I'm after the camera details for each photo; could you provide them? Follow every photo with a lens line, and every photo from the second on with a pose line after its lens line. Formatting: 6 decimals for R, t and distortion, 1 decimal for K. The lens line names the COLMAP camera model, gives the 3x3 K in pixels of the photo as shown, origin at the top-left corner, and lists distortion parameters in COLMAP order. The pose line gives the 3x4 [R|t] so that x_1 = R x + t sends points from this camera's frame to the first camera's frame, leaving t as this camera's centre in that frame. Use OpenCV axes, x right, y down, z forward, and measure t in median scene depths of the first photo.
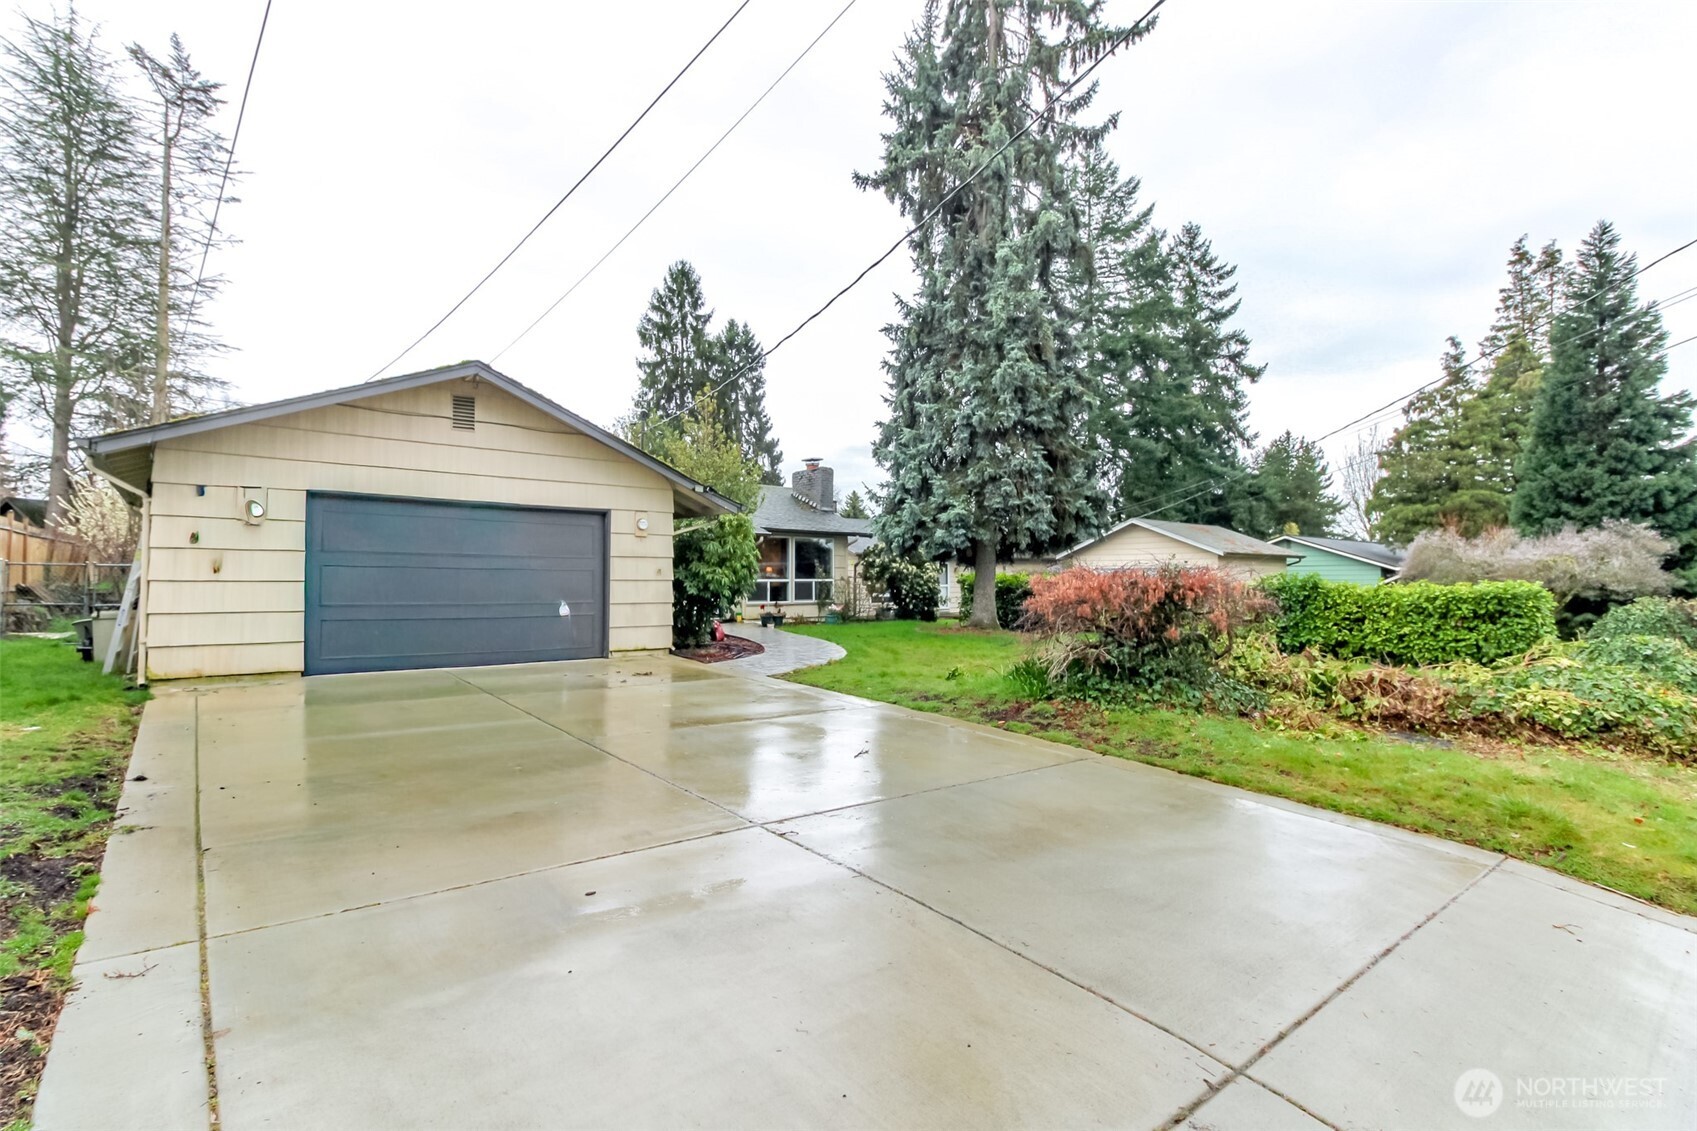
lens RADIAL K [[779.8, 0, 852.6], [0, 779.8, 569.1], [0, 0, 1]] dist [0.010890, -0.005036]
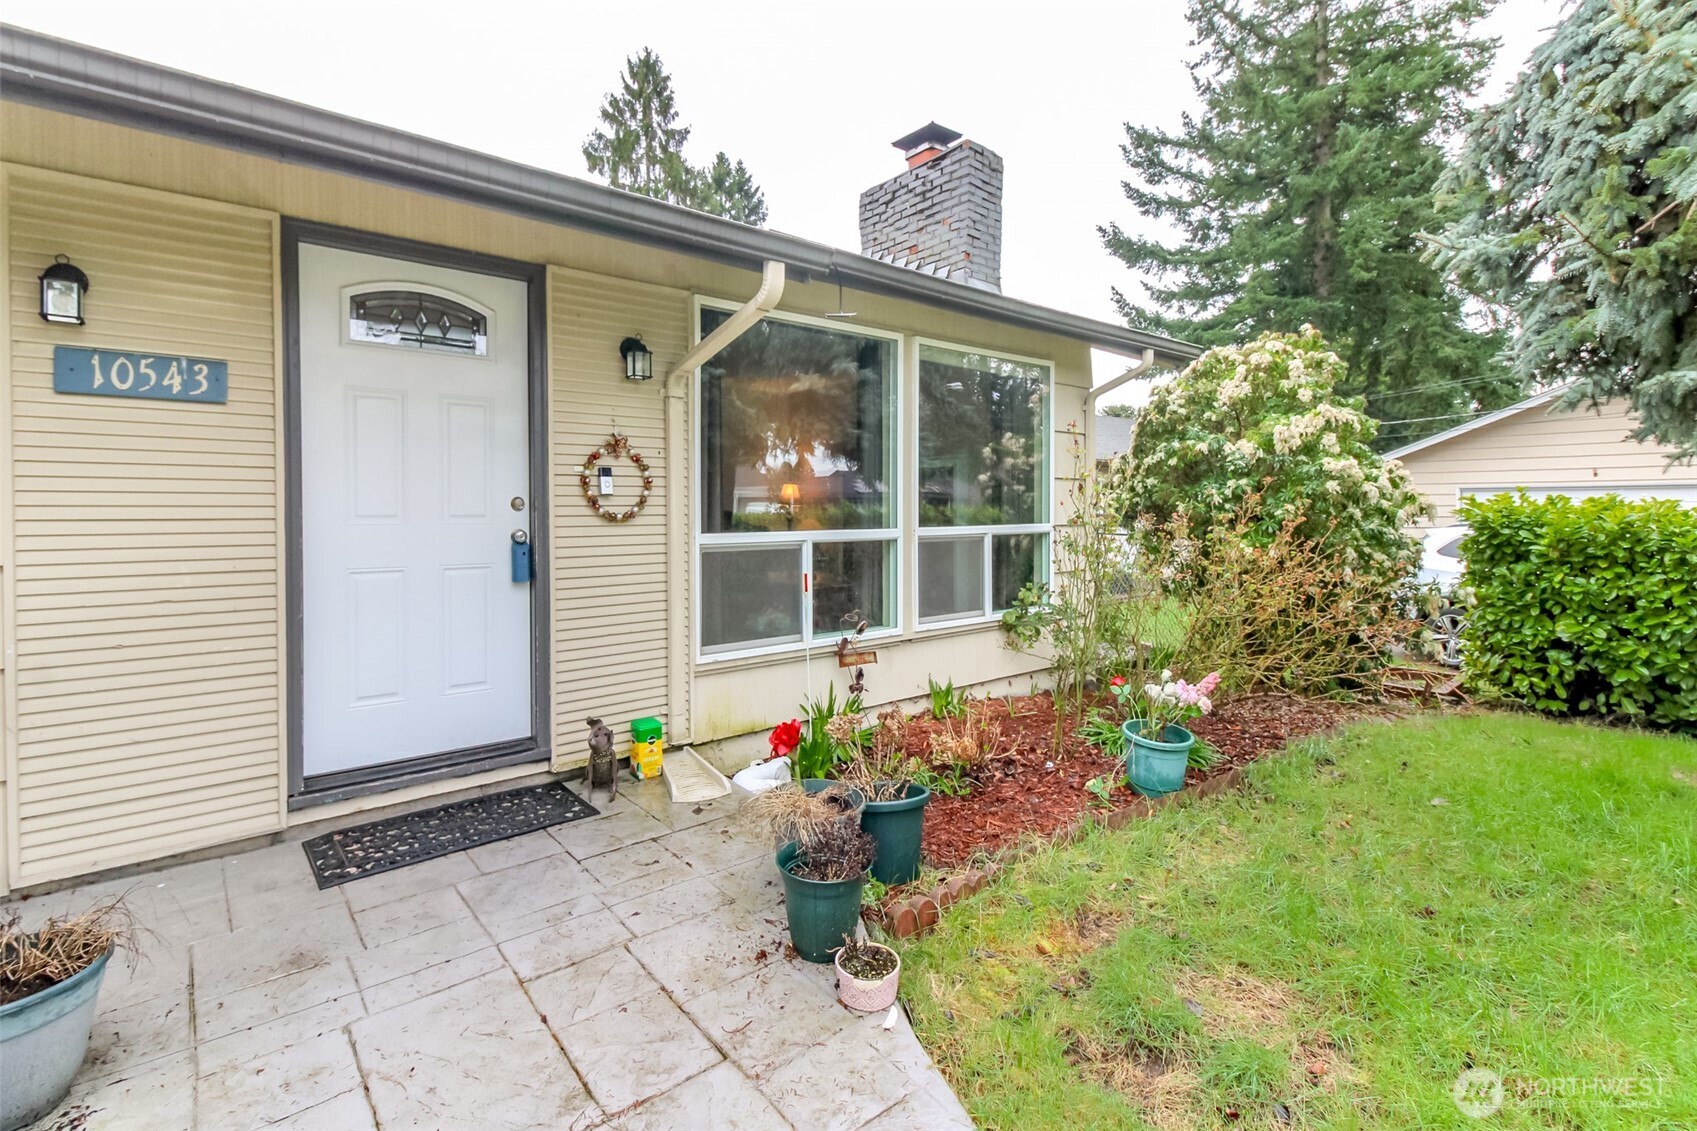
lens RADIAL K [[779.8, 0, 820.1], [0, 779.8, 511.0], [0, 0, 1]] dist [0.010890, -0.005036]
pose [[0.999045, -0.005354, -0.043372, -0.066602], [0.006130, 0.999823, 0.017768, 0.003087], [0.043270, -0.018017, 0.998901, 0.555754]]
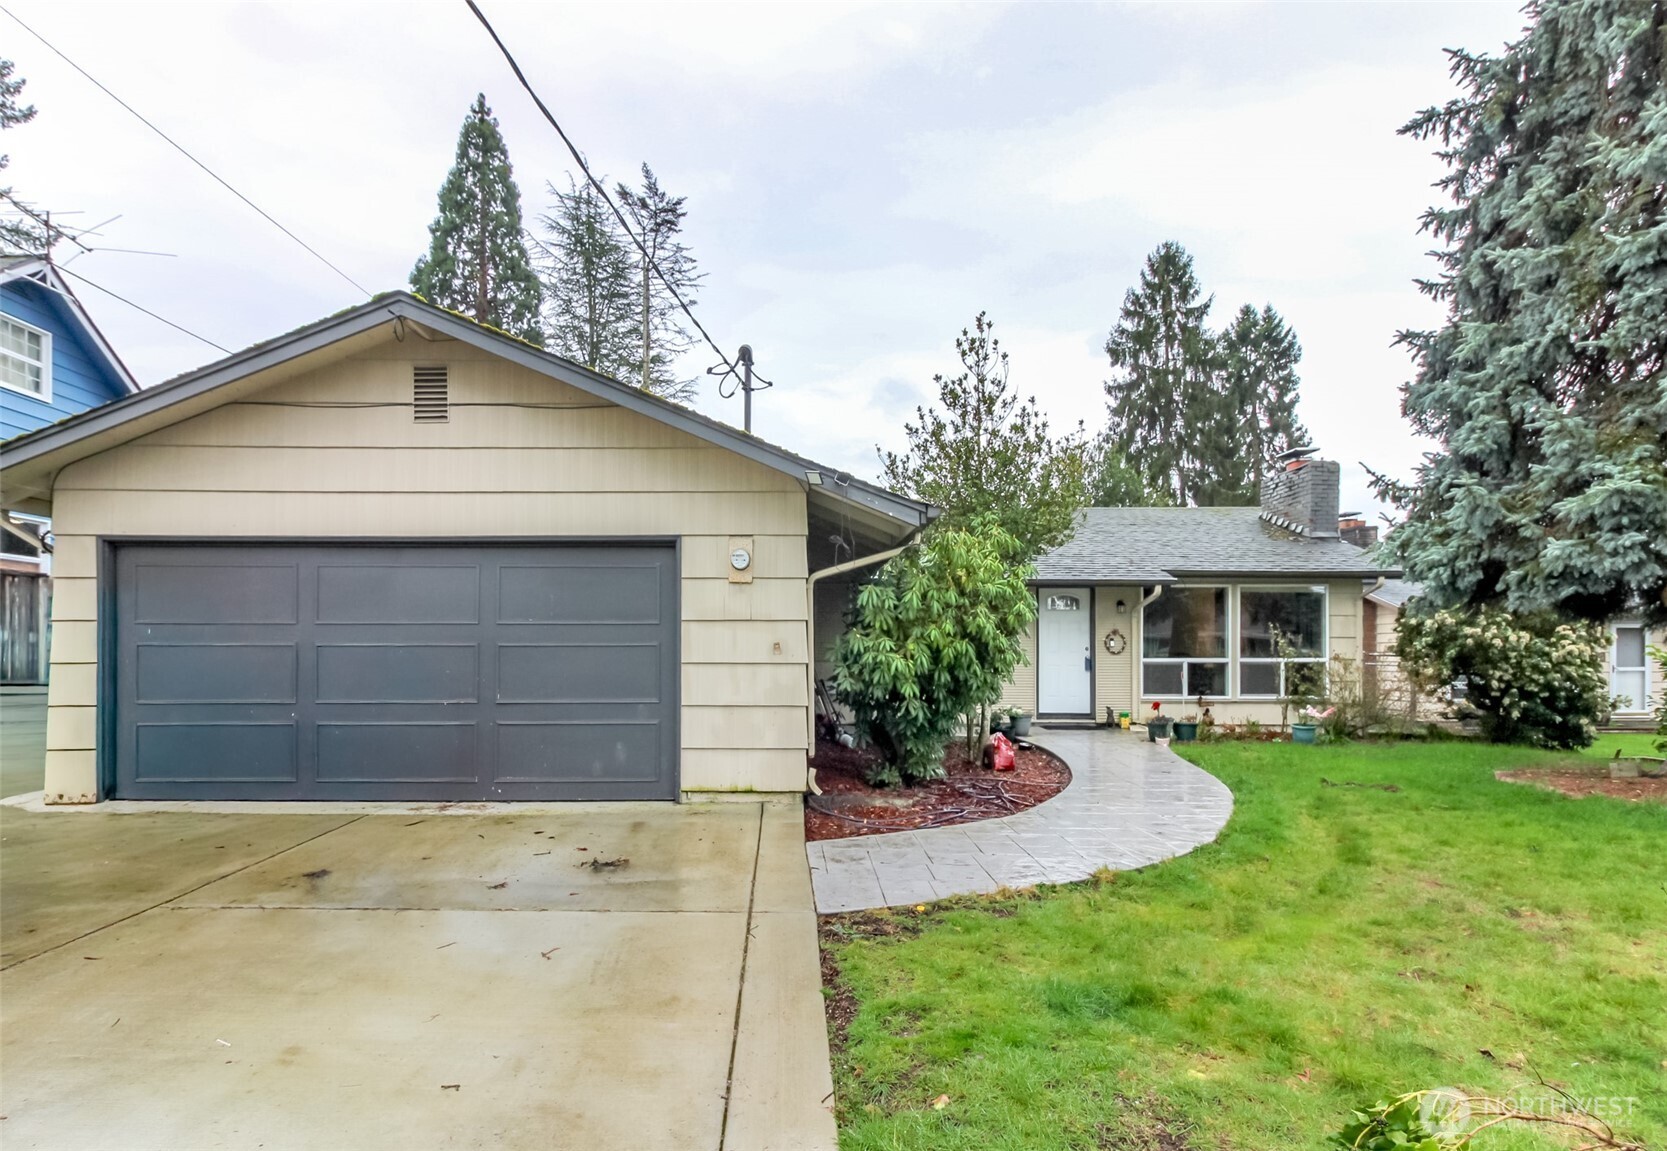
lens RADIAL K [[827.4, 0, 789.5], [0, 827.4, 653.9], [0, 0, 1]] dist [0.014970, -0.002222]
pose [[0.764239, -0.001289, -0.644932, 0.048461], [0.008870, 0.999924, 0.008513, 0.001209], [0.644872, -0.012227, 0.764193, 0.226950]]
